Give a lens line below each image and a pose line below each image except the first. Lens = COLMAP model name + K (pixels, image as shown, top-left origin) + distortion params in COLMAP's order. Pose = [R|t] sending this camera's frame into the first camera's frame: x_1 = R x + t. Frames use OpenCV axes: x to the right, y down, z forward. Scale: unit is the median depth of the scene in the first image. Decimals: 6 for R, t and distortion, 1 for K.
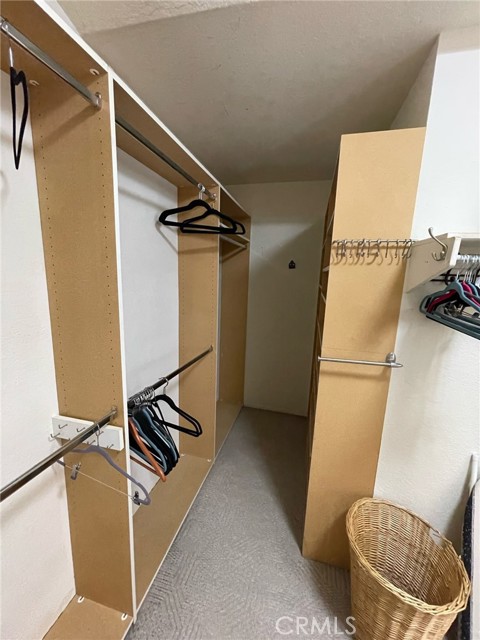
lens RADIAL K [[258.0, 0, 242.7], [0, 258.0, 321.1], [0, 0, 1]] dist [-0.006964, 0.000422]
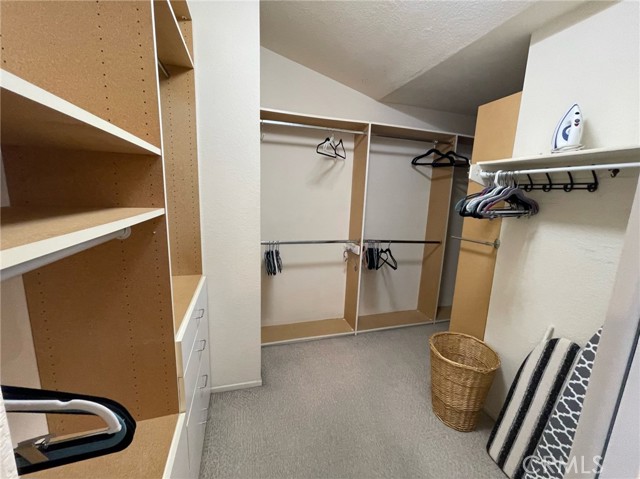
lens RADIAL K [[258.0, 0, 320.1], [0, 258.0, 239.2], [0, 0, 1]] dist [-0.006964, 0.000422]
pose [[0.522074, 0.131505, -0.842701, 1.235893], [-0.169196, 0.984374, 0.048792, 0.218655], [0.835950, 0.117109, 0.536166, -0.630409]]
